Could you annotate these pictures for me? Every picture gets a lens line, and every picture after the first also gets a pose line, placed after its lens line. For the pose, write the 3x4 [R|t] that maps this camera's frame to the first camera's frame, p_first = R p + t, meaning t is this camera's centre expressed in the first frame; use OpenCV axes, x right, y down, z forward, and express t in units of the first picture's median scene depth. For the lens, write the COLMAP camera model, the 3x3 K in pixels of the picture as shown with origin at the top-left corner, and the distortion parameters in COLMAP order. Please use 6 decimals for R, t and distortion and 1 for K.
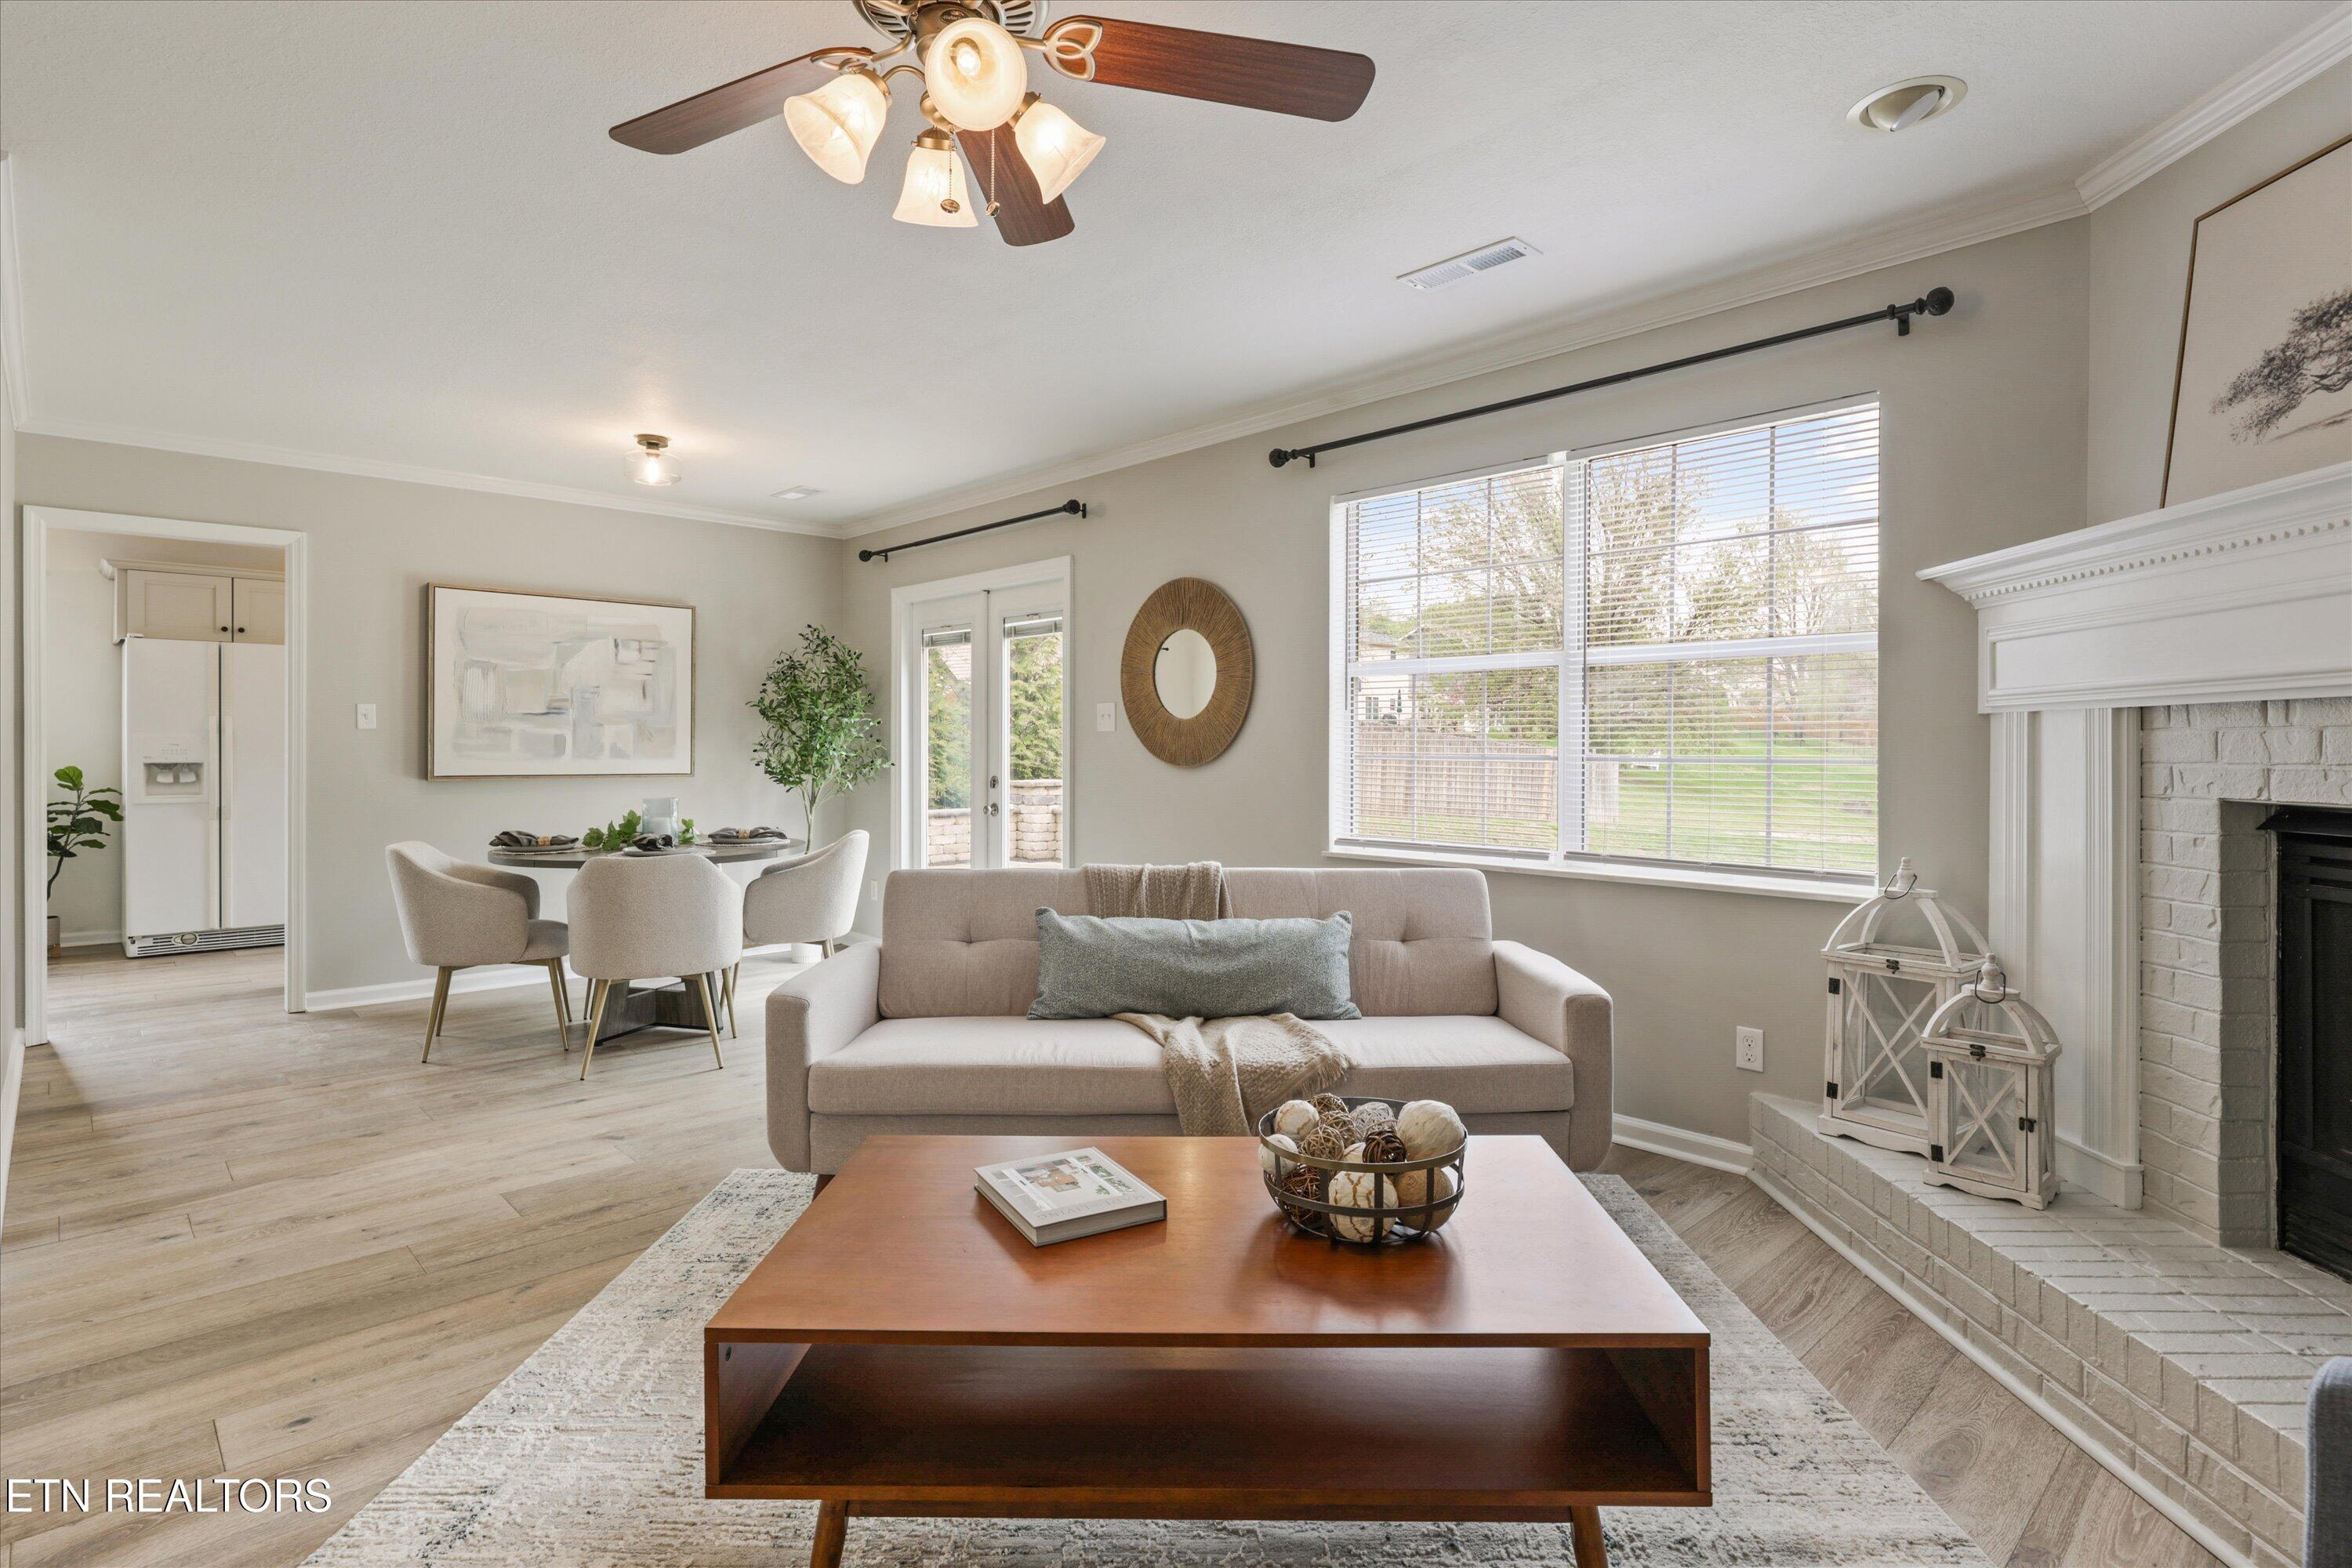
lens RADIAL K [[1140.9, 0, 1183.7], [0, 1140.9, 758.7], [0, 0, 1]] dist [-0.011646, -0.014543]
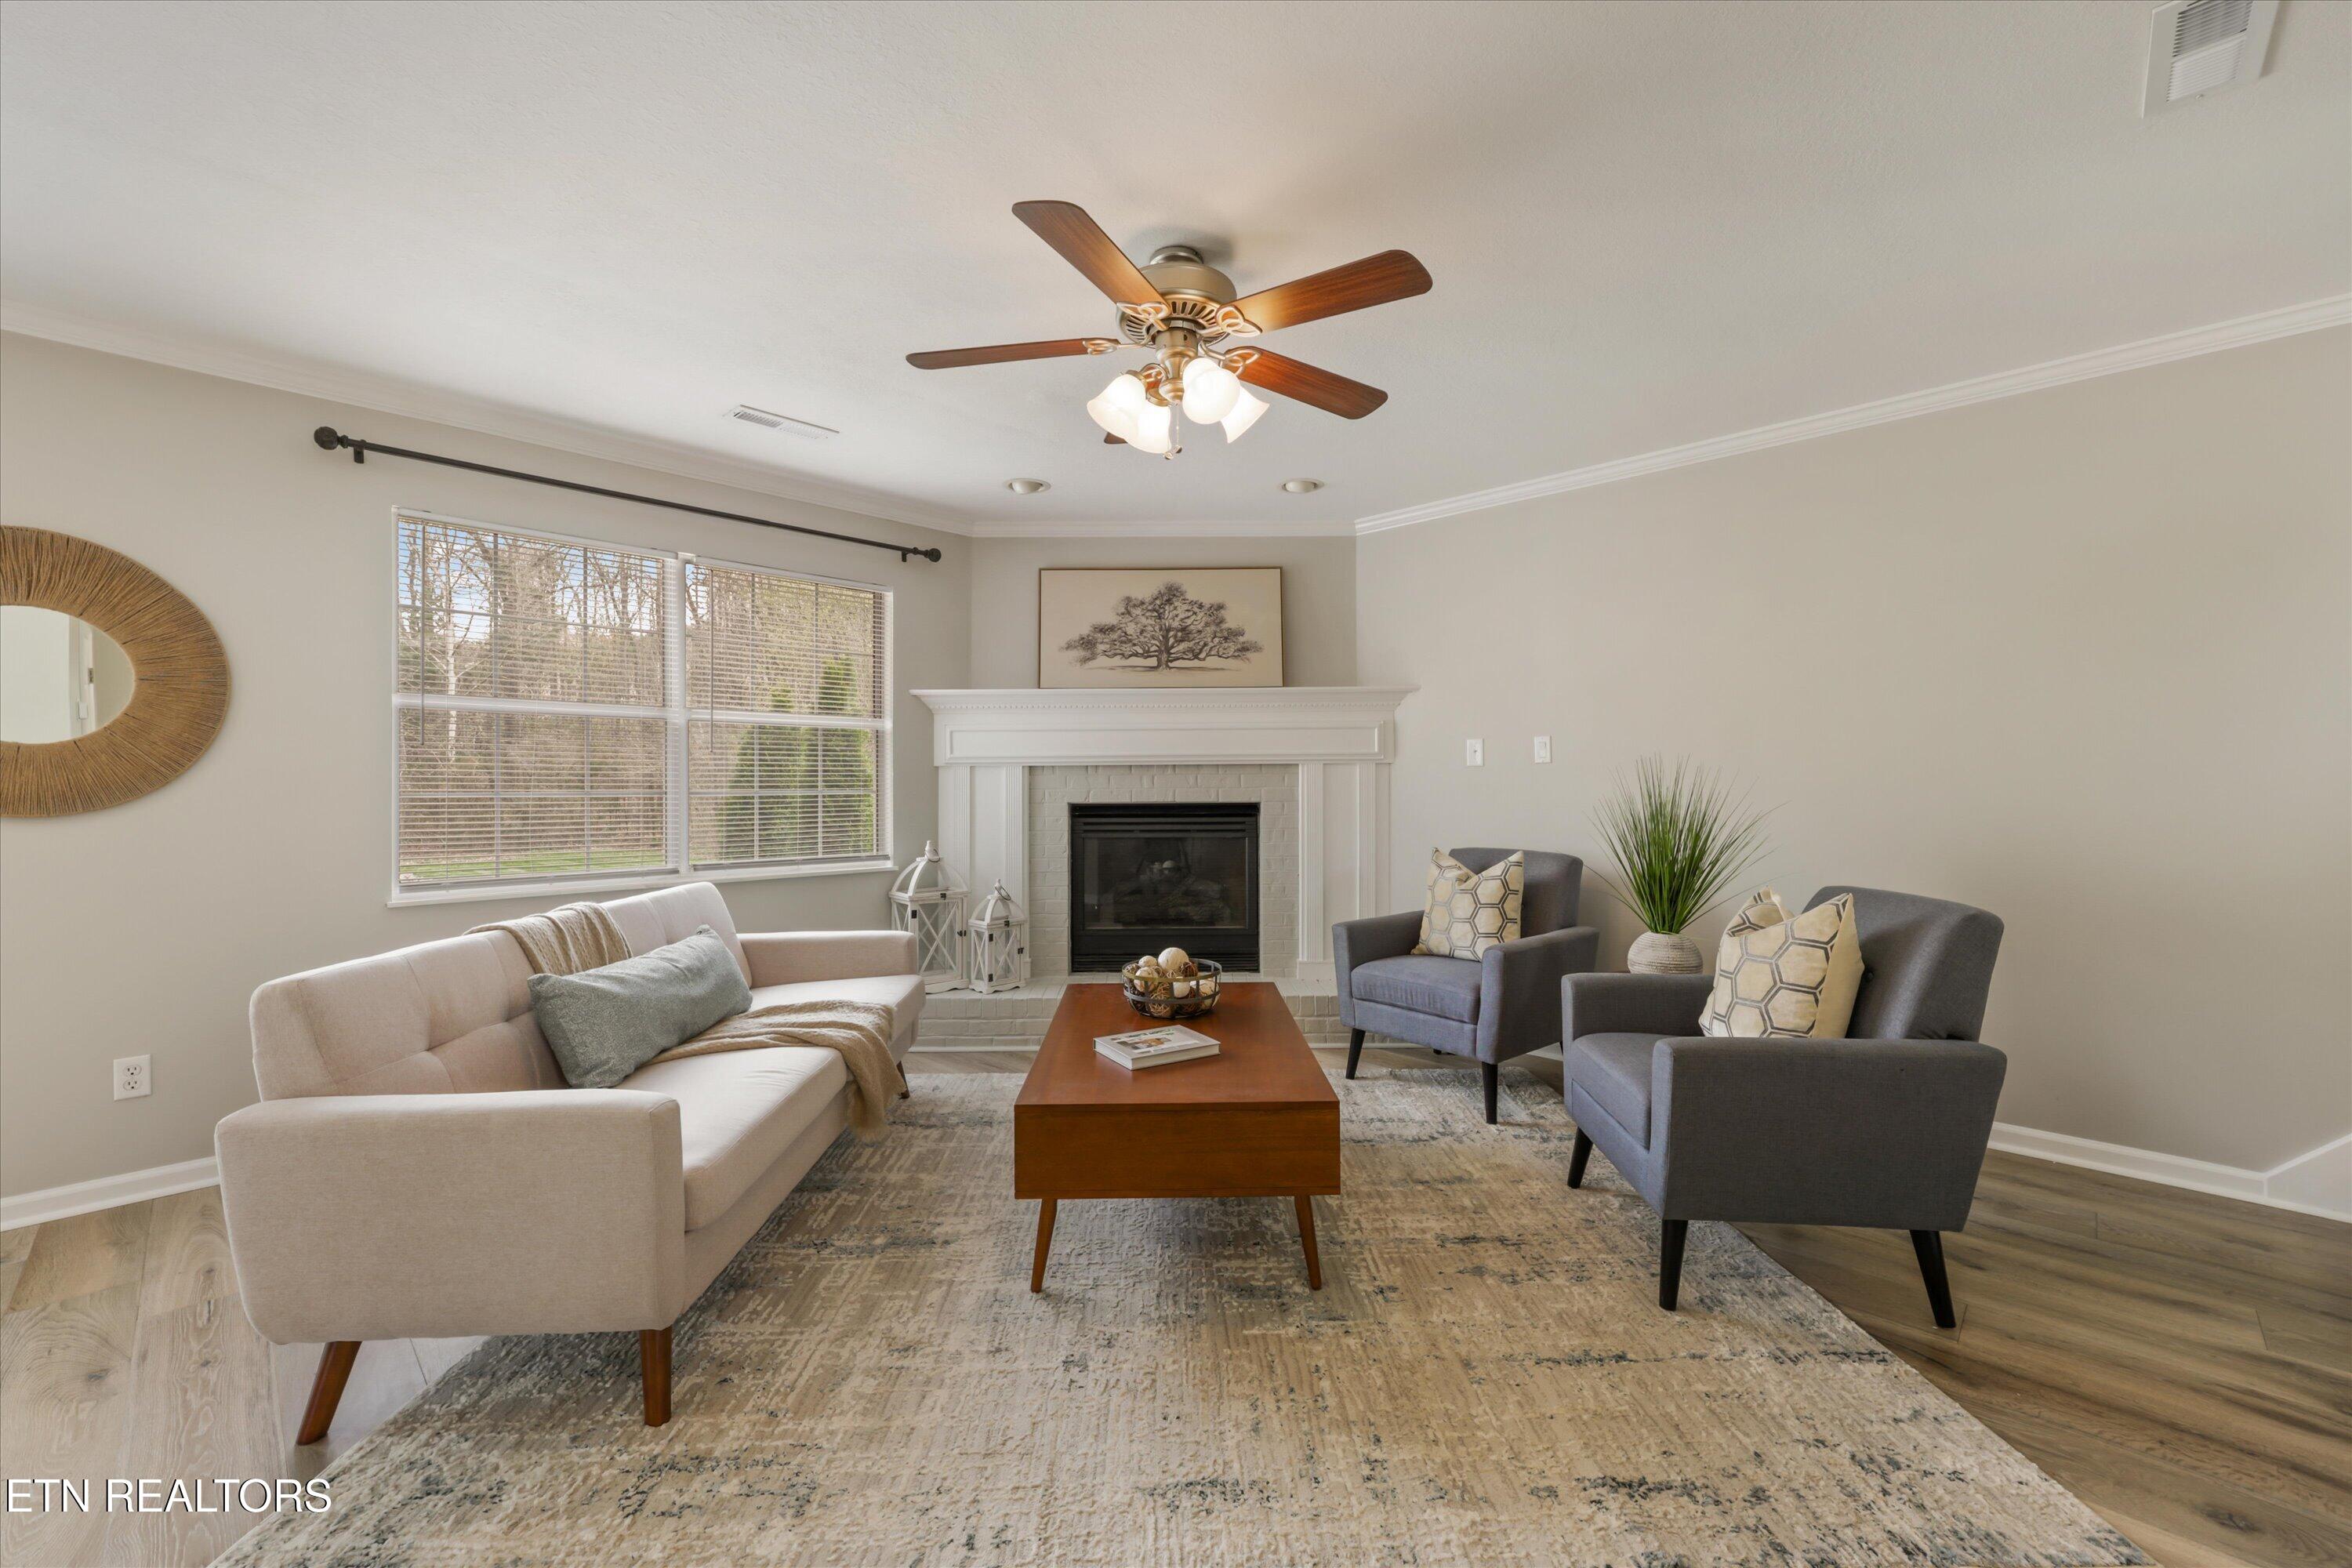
lens RADIAL K [[941.3, 0, 1183.4], [0, 941.3, 781.6], [0, 0, 1]] dist [0.001478, 0.000164]
pose [[-0.031604, -0.004068, 0.999492, -1.175882], [0.010622, 0.999934, 0.004405, -0.018108], [-0.999444, 0.010756, -0.031559, 0.747625]]
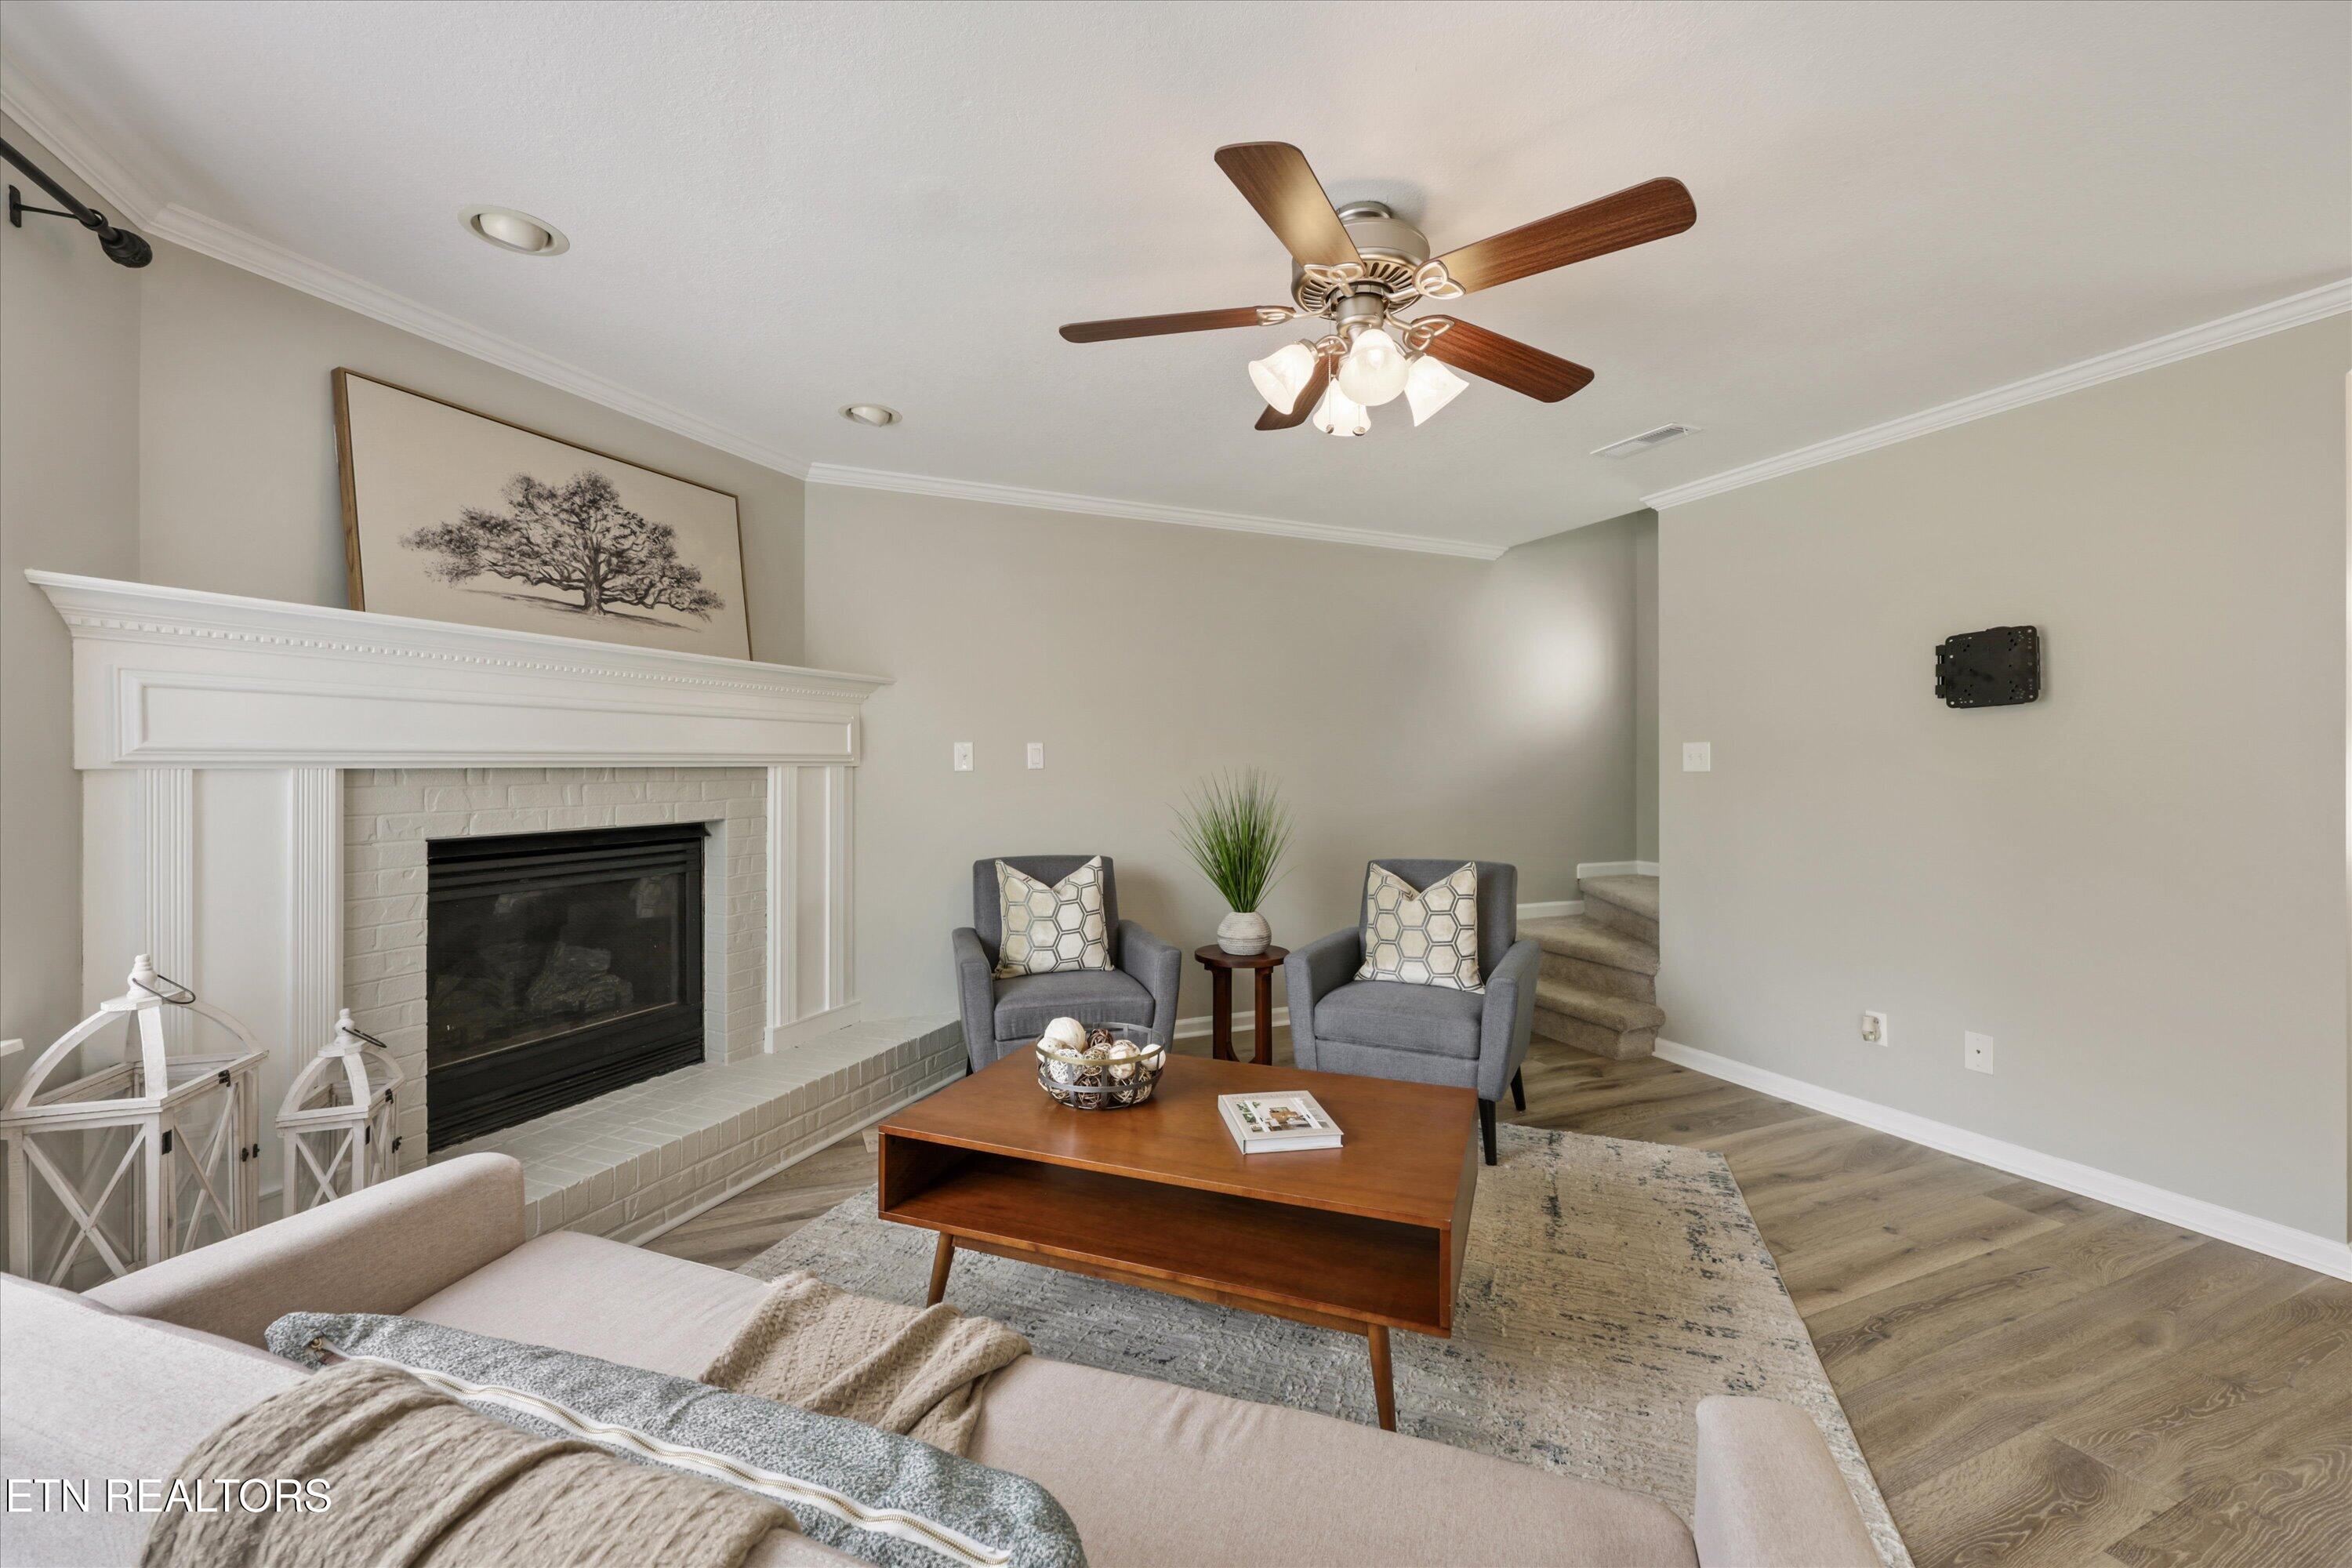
lens RADIAL K [[949.7, 0, 1173.1], [0, 949.7, 770.3], [0, 0, 1]] dist [-0.001501, -0.000054]
pose [[-0.936223, -0.002585, 0.351397, -0.303346], [0.001101, 0.999946, 0.010289, -0.054257], [-0.351404, 0.010019, -0.936170, 1.644492]]
